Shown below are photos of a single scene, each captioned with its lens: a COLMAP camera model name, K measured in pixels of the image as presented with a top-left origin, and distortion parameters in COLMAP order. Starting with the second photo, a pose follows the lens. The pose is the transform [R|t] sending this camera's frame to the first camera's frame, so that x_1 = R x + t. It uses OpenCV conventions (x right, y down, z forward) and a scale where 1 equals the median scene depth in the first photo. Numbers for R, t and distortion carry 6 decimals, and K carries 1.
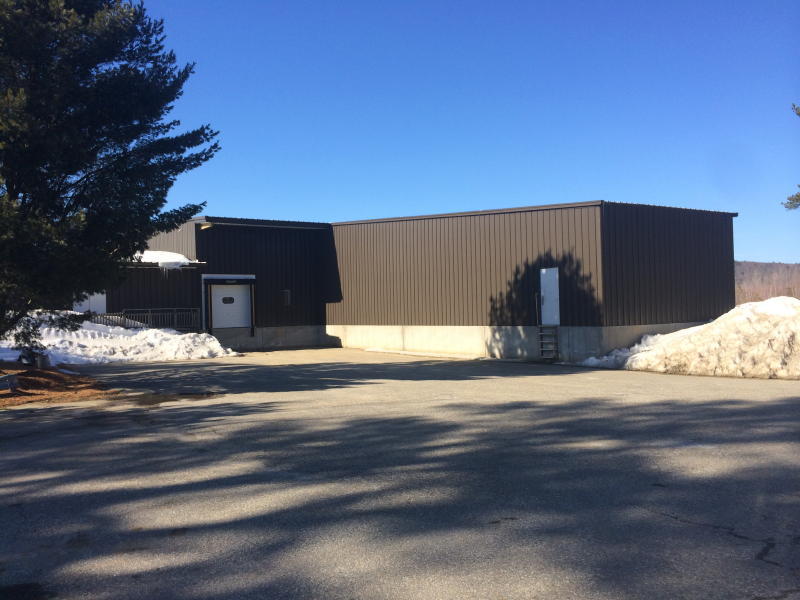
lens RADIAL K [[699.8, 0, 400.0], [0, 699.8, 300.0], [0, 0, 1]] dist [0.045747, -0.002107]
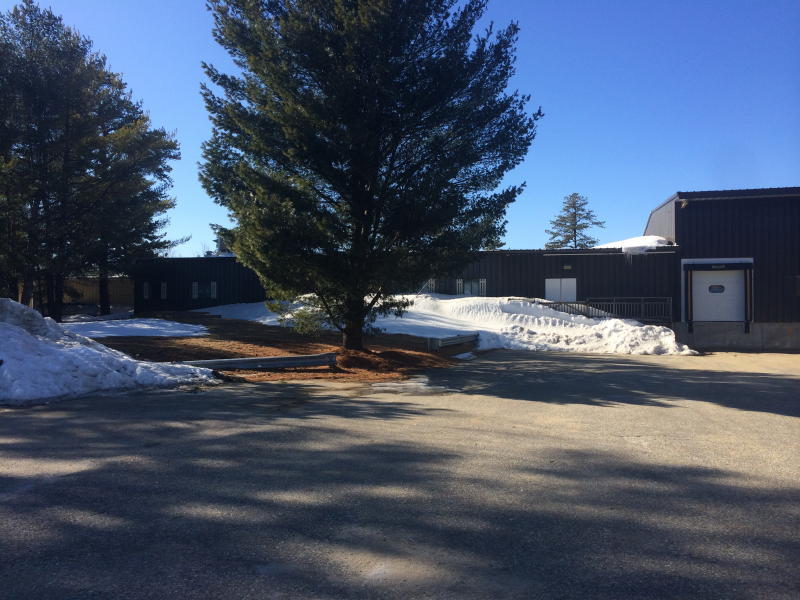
lens RADIAL K [[699.8, 0, 400.0], [0, 699.8, 300.0], [0, 0, 1]] dist [0.045747, -0.002107]
pose [[0.639212, 0.017045, -0.768841, 0.193022], [-0.004477, 0.999820, 0.018444, -0.000208], [0.769017, -0.008347, 0.639174, 0.186502]]
